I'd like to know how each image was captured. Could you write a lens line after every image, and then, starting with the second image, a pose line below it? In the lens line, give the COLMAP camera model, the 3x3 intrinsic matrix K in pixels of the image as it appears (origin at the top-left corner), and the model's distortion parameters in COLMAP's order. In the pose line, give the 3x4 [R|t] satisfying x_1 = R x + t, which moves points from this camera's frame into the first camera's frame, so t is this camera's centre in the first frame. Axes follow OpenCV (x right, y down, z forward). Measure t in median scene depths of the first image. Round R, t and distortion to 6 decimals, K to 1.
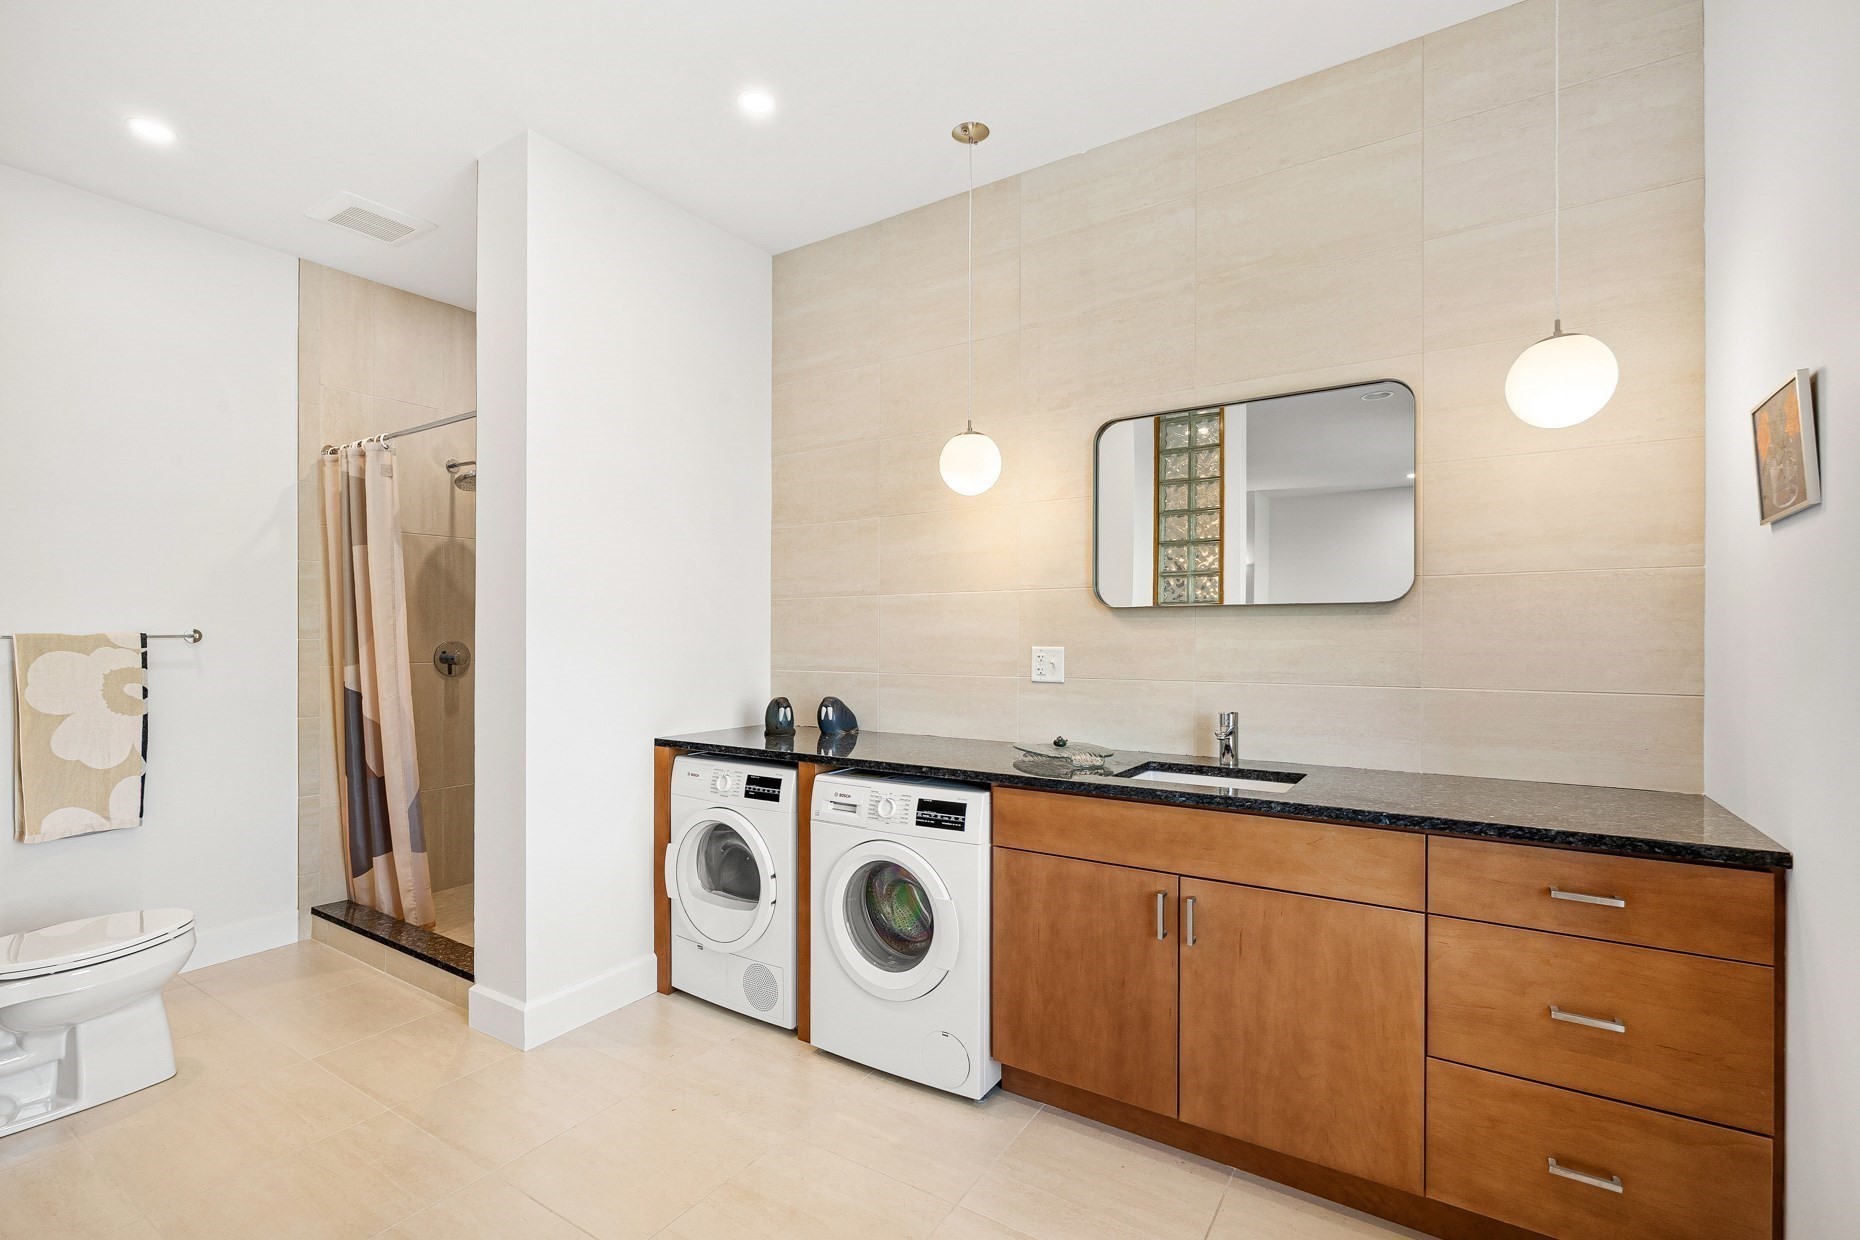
lens RADIAL K [[839.9, 0, 932.0], [0, 839.9, 636.4], [0, 0, 1]] dist [-0.001977, -0.000134]
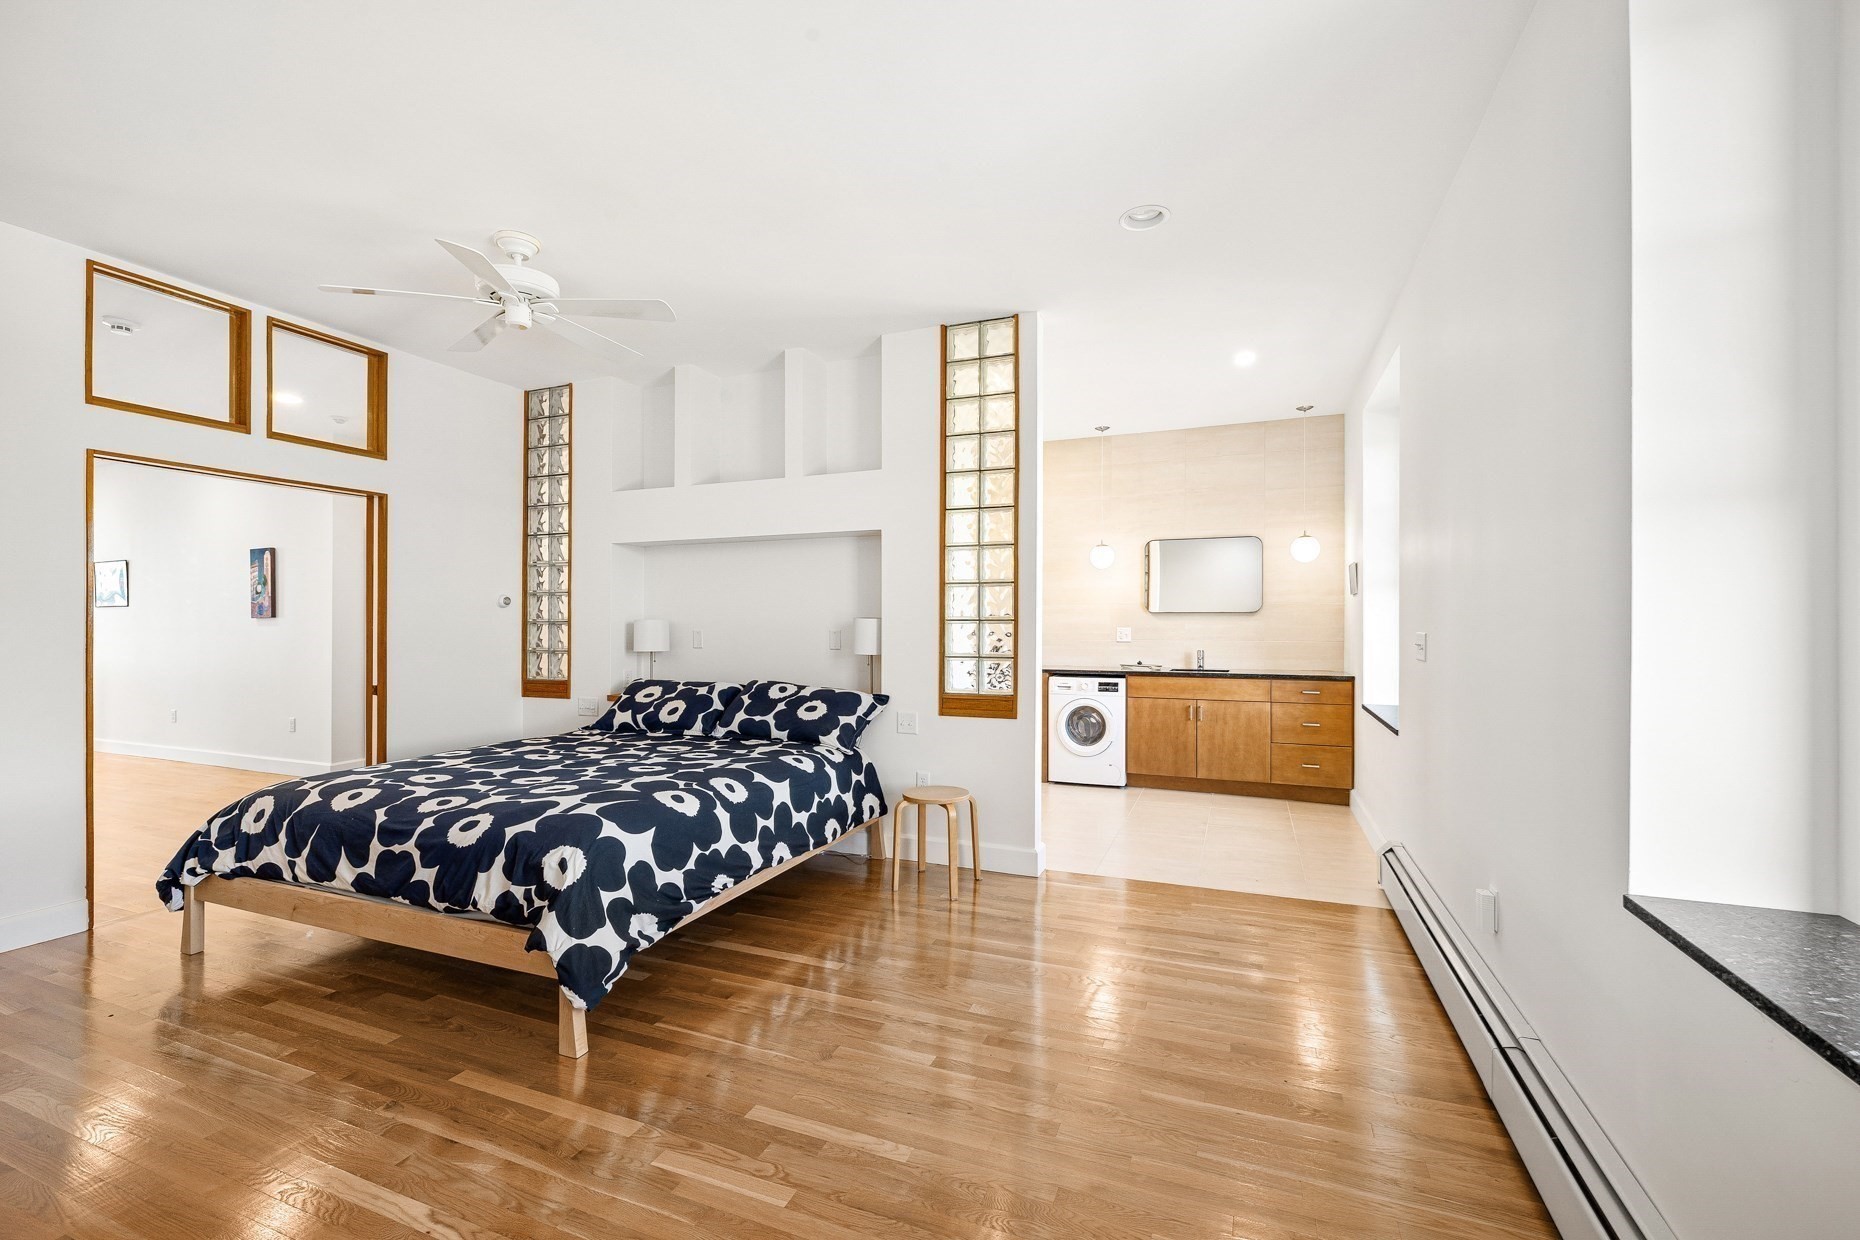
lens RADIAL K [[790.4, 0, 927.5], [0, 790.4, 618.6], [0, 0, 1]] dist [-0.000131, 0.001091]
pose [[0.984640, -0.000045, 0.174600, -1.170586], [0.000875, 0.999989, -0.004677, -0.005620], [-0.174597, 0.004758, 0.984628, -1.675112]]
